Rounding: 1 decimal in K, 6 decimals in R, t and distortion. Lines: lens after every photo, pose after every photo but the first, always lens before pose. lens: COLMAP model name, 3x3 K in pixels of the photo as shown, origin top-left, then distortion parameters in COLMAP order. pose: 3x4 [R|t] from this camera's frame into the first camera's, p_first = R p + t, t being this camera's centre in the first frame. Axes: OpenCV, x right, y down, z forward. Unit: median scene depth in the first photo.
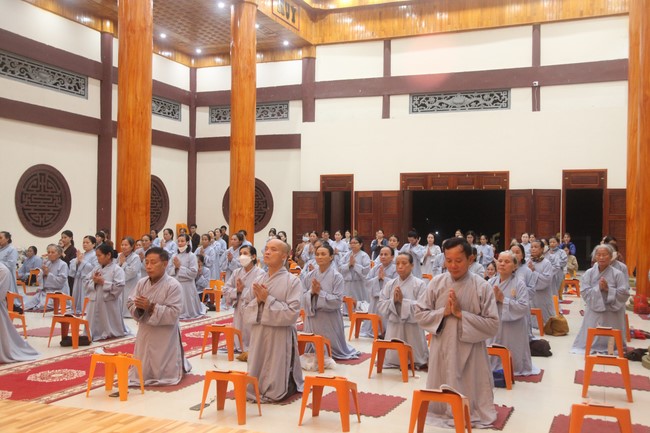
lens RADIAL K [[687.5, 0, 326.7], [0, 687.5, 217.7], [0, 0, 1]] dist [0.054877, 0.000000]
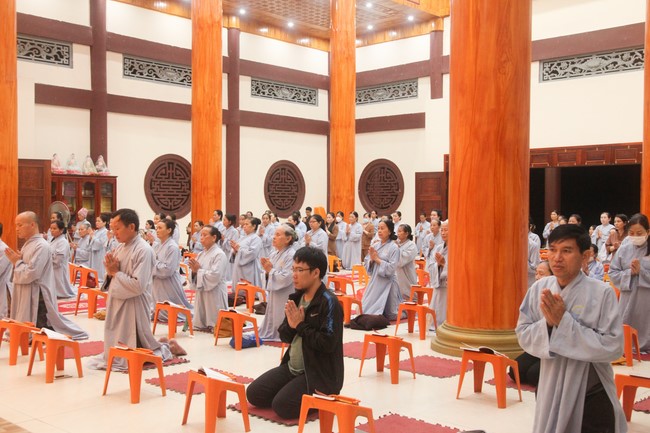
lens RADIAL K [[741.4, 0, 324.1], [0, 741.4, 216.1], [0, 0, 1]] dist [0.065508, 0.000000]
pose [[0.926006, -0.003056, -0.377496, 0.235179], [0.009617, 0.999834, 0.015497, 0.005679], [0.377386, -0.017981, 0.925882, -0.012201]]
